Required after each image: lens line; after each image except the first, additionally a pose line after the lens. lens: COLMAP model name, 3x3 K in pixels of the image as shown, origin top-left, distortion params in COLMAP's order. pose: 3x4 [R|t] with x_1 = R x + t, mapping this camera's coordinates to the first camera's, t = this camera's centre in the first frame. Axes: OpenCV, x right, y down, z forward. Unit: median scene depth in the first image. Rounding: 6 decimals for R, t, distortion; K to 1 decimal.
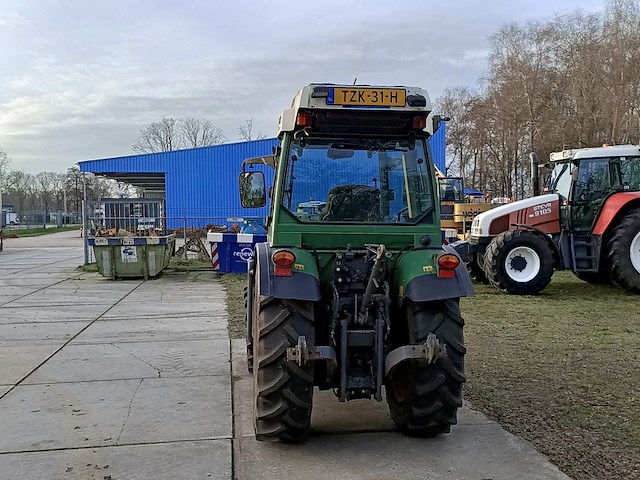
lens RADIAL K [[702.2, 0, 318.7], [0, 702.2, 243.2], [0, 0, 1]] dist [0.049576, 0.008681]
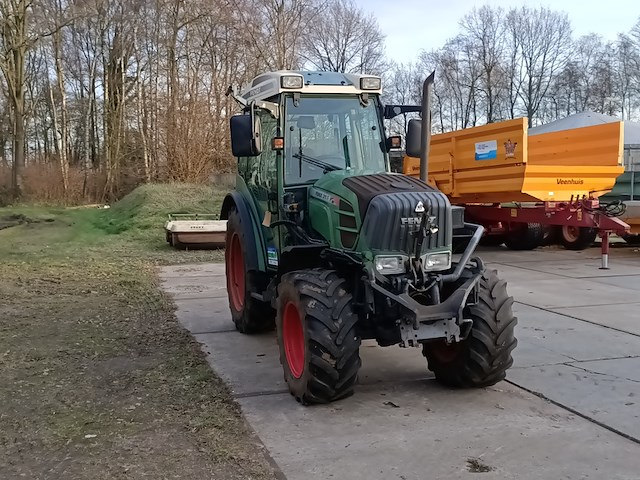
lens RADIAL K [[690.5, 0, 320.0], [0, 690.5, 240.0], [0, 0, 1]] dist [0.056340, -0.001206]
pose [[-0.980130, 0.032219, -0.195724, 0.291346], [0.007116, 0.991796, 0.127629, -0.078165], [0.198231, 0.123700, -0.972318, 2.466539]]
